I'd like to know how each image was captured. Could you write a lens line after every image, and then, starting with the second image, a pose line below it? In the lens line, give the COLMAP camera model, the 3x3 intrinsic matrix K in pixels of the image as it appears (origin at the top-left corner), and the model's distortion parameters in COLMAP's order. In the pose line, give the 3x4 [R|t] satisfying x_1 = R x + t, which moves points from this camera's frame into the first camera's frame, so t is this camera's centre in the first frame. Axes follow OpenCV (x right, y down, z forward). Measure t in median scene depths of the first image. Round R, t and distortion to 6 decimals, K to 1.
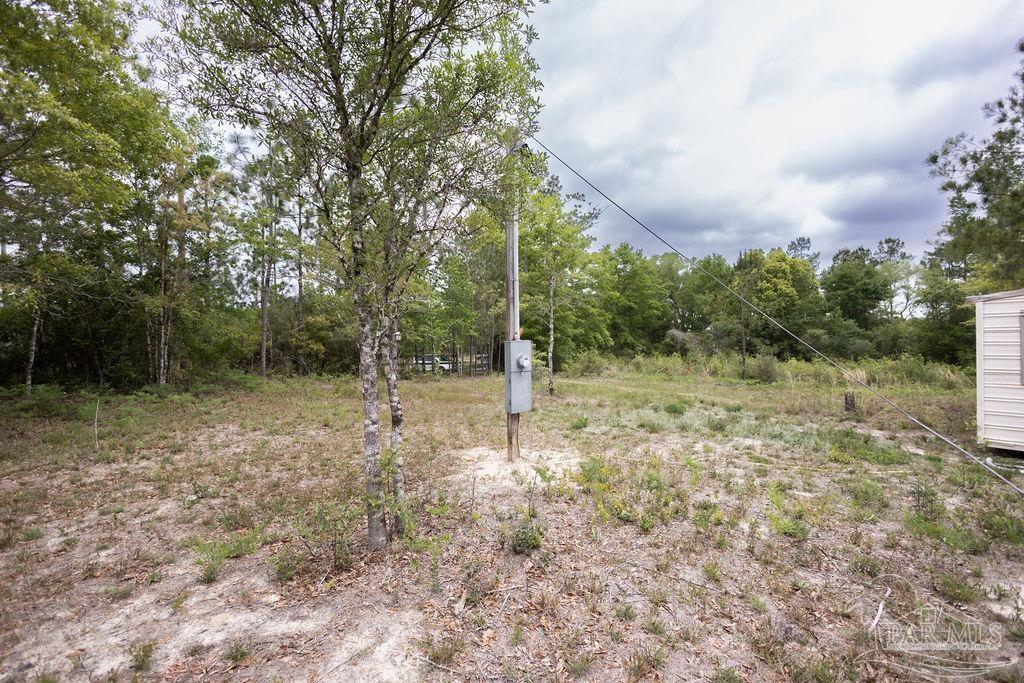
lens RADIAL K [[475.3, 0, 504.8], [0, 475.3, 342.7], [0, 0, 1]] dist [0.013284, -0.005846]
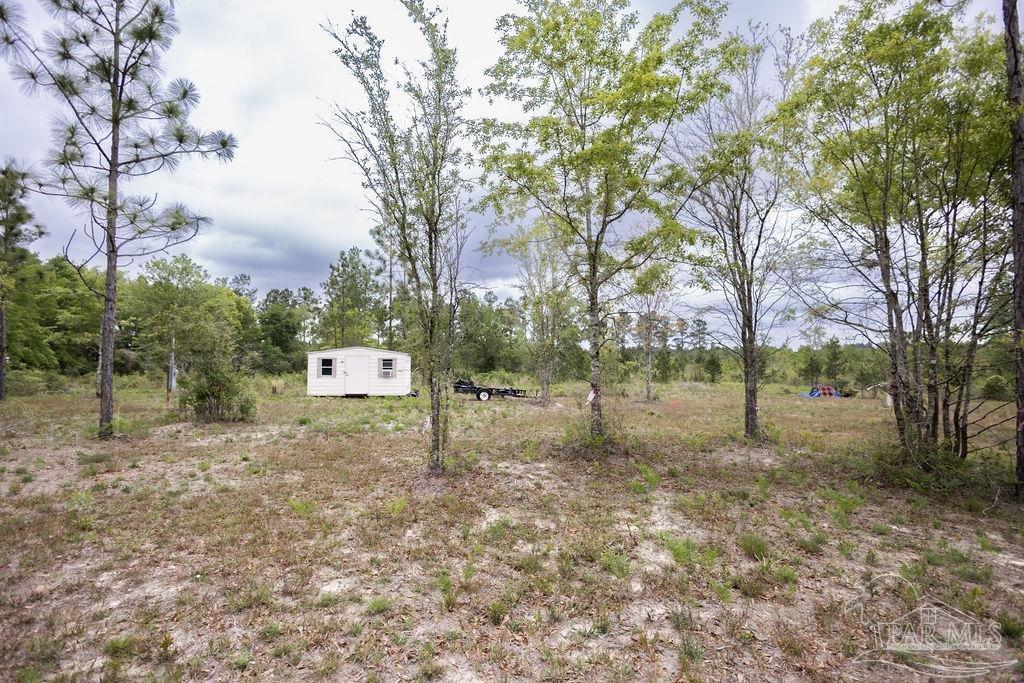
lens RADIAL K [[475.3, 0, 504.8], [0, 475.3, 342.7], [0, 0, 1]] dist [0.013284, -0.005846]
pose [[0.480518, 0.042909, 0.875935, -0.169172], [-0.009050, 0.998992, -0.043973, -0.003418], [-0.876938, 0.013202, 0.480422, -0.240594]]
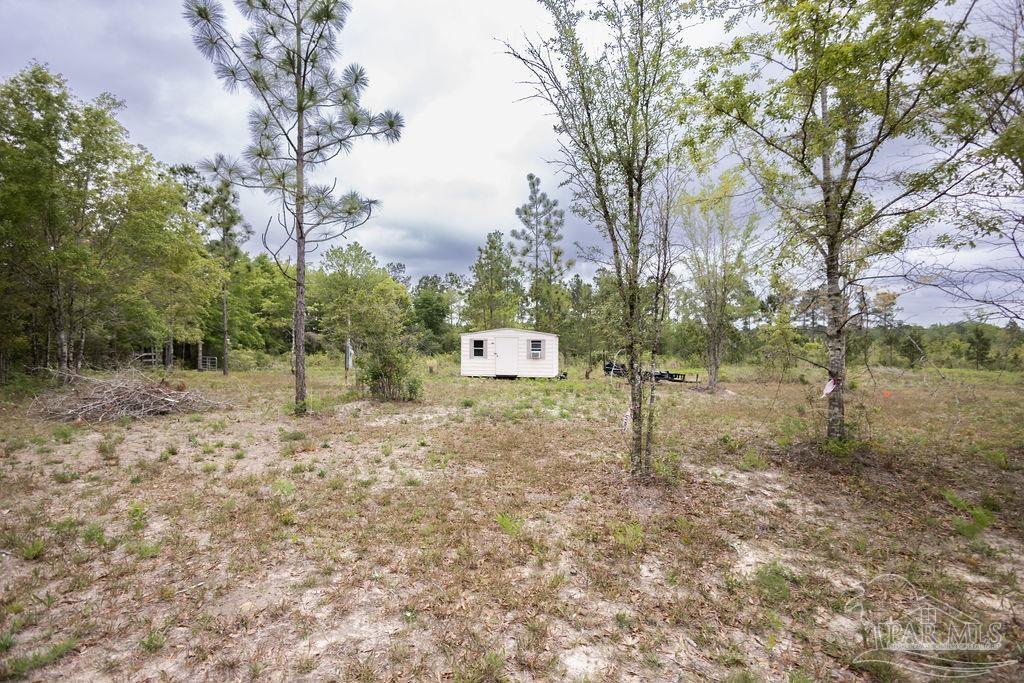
lens RADIAL K [[475.3, 0, 504.8], [0, 475.3, 342.7], [0, 0, 1]] dist [0.013284, -0.005846]
pose [[0.706708, 0.008235, 0.707458, -0.160477], [-0.009787, 0.999950, -0.001863, -0.003375], [-0.707438, -0.005608, 0.706753, -0.216860]]
